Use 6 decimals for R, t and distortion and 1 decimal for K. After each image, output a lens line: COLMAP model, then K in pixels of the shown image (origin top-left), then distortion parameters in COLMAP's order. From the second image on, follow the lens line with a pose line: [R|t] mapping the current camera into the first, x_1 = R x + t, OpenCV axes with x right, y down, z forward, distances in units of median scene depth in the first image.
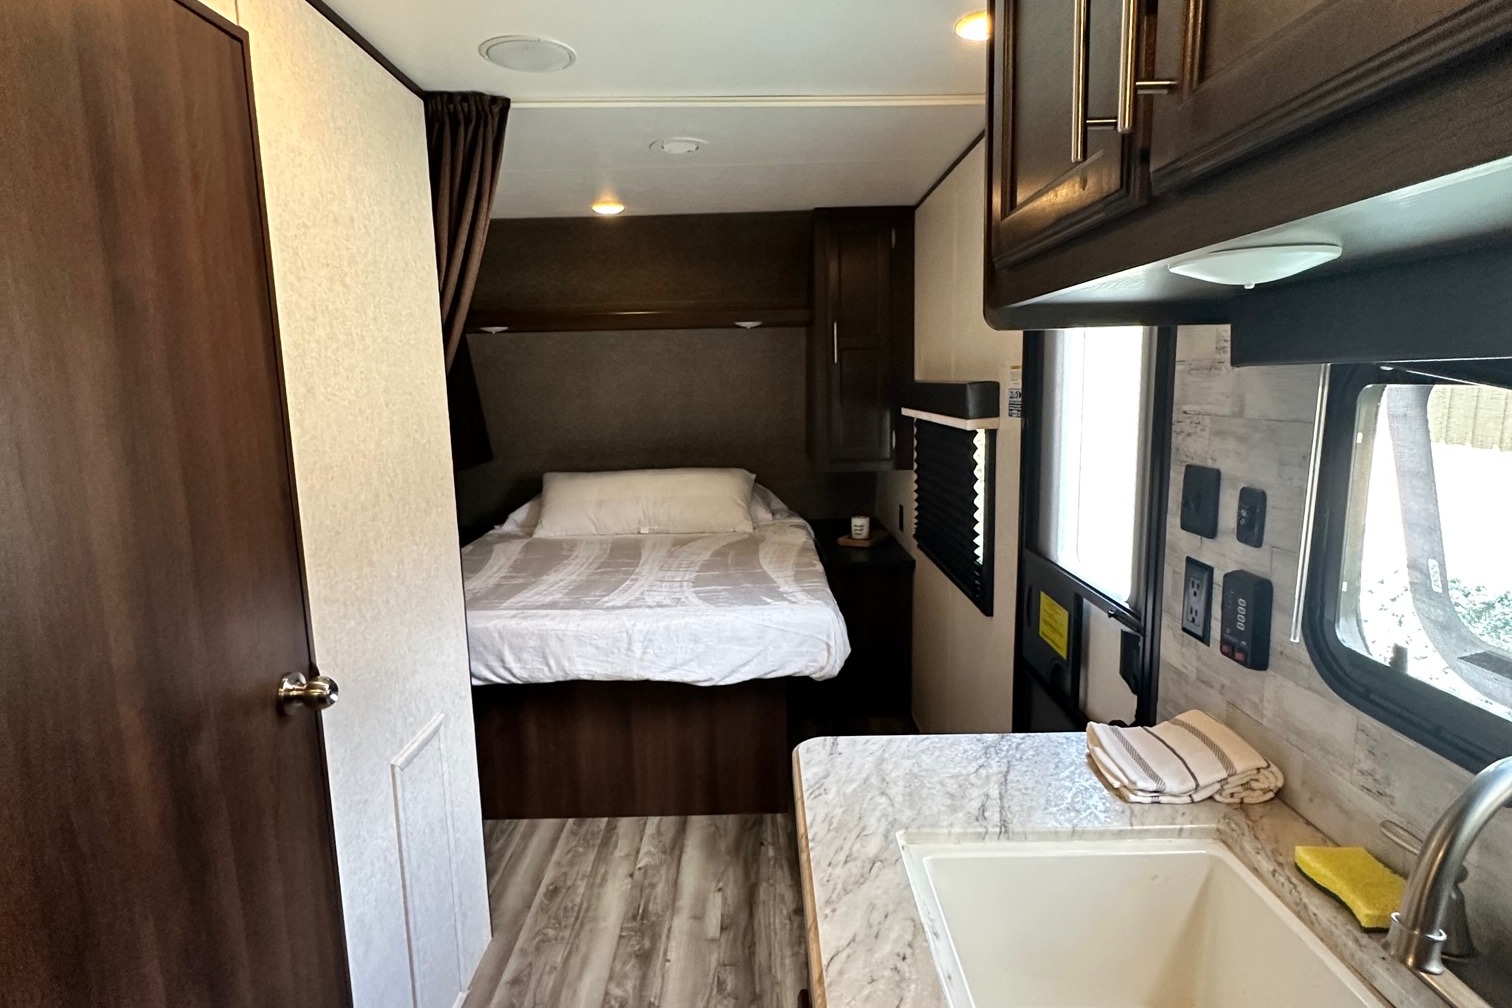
lens RADIAL K [[803.0, 0, 760.9], [0, 803.0, 499.5], [0, 0, 1]] dist [-0.005793, 0.000073]
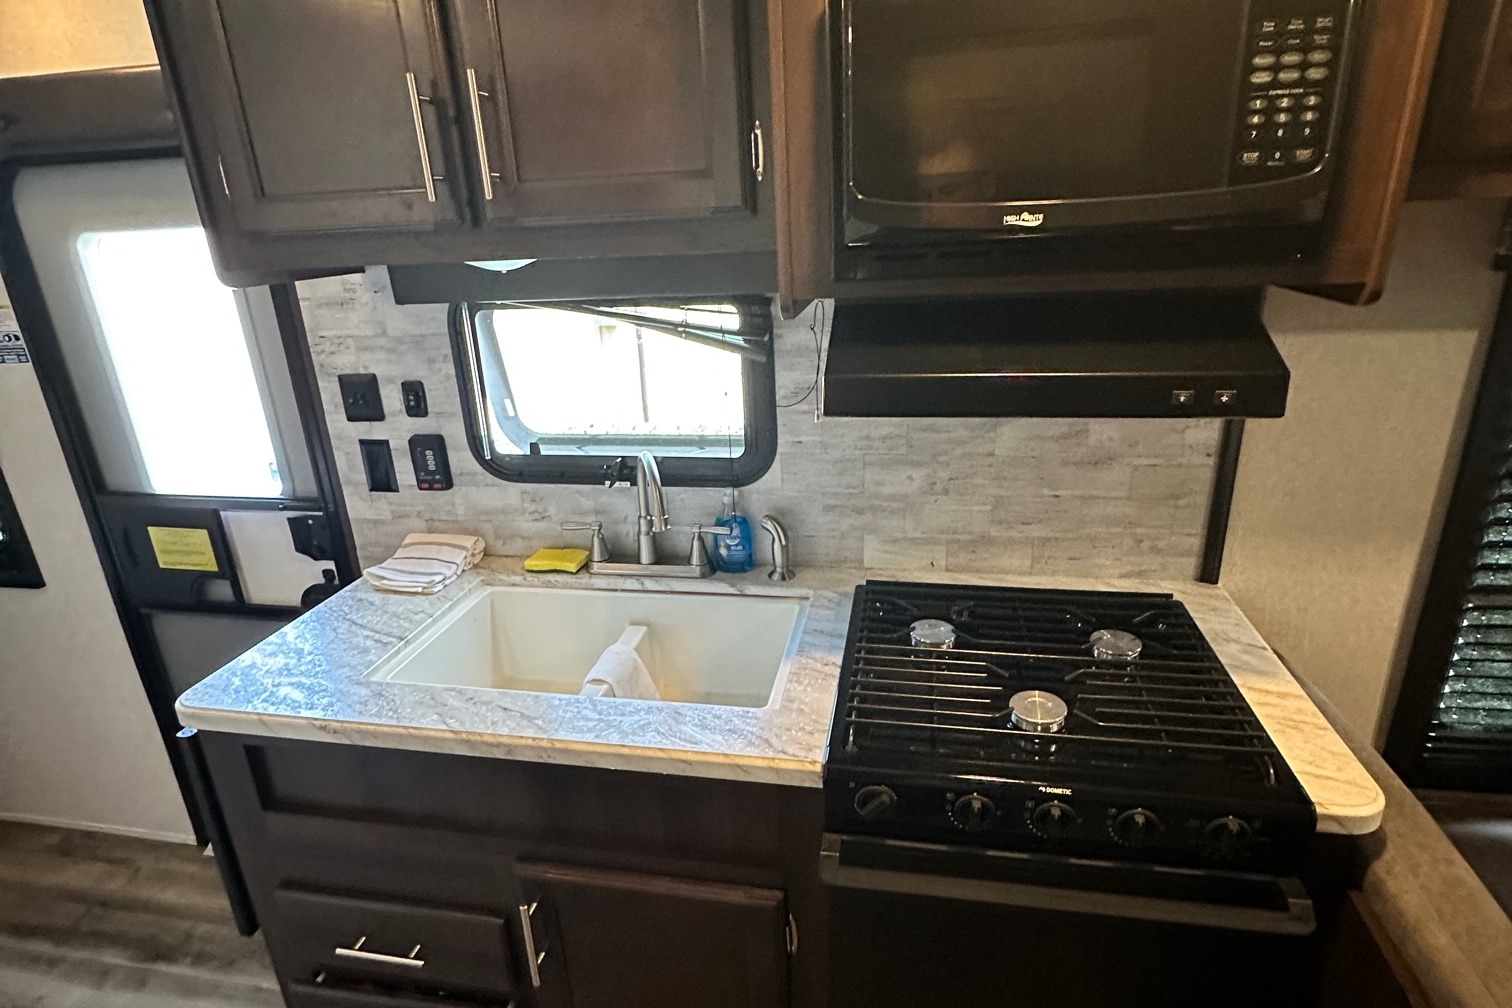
lens RADIAL K [[803.0, 0, 758.1], [0, 803.0, 500.2], [0, 0, 1]] dist [-0.005793, 0.000073]
pose [[0.203660, -0.323448, 0.924069, -0.734303], [0.186939, 0.939333, 0.287590, -0.113841], [-0.961029, 0.114174, 0.251770, -0.013308]]
